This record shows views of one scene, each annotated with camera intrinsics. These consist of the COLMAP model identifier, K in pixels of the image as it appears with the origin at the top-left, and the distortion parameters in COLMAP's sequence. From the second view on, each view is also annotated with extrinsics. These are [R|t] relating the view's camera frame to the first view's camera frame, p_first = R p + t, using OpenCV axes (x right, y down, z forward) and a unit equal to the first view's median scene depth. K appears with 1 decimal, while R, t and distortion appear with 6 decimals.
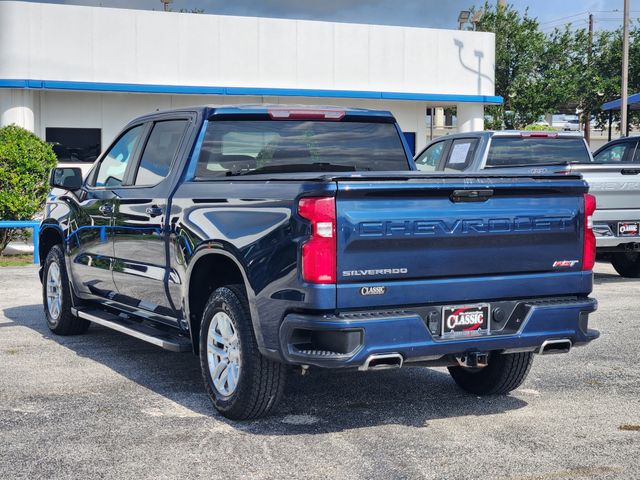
lens RADIAL K [[1177.8, 0, 294.4], [0, 1177.8, 224.7], [0, 0, 1]] dist [0.035136, 0.000000]
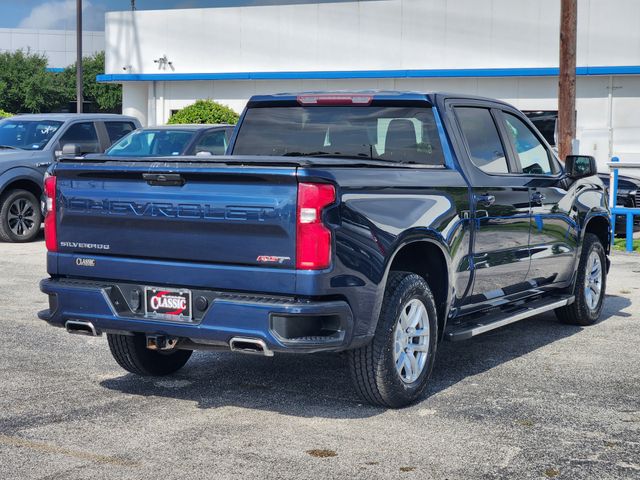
lens RADIAL K [[1177.8, 0, 314.1], [0, 1177.8, 241.8], [0, 0, 1]] dist [0.035136, 0.000000]
pose [[0.561091, 0.075953, -0.824262, 1.040366], [-0.058701, 0.996925, 0.051905, -0.030948], [0.825670, 0.019261, 0.563825, 0.534127]]
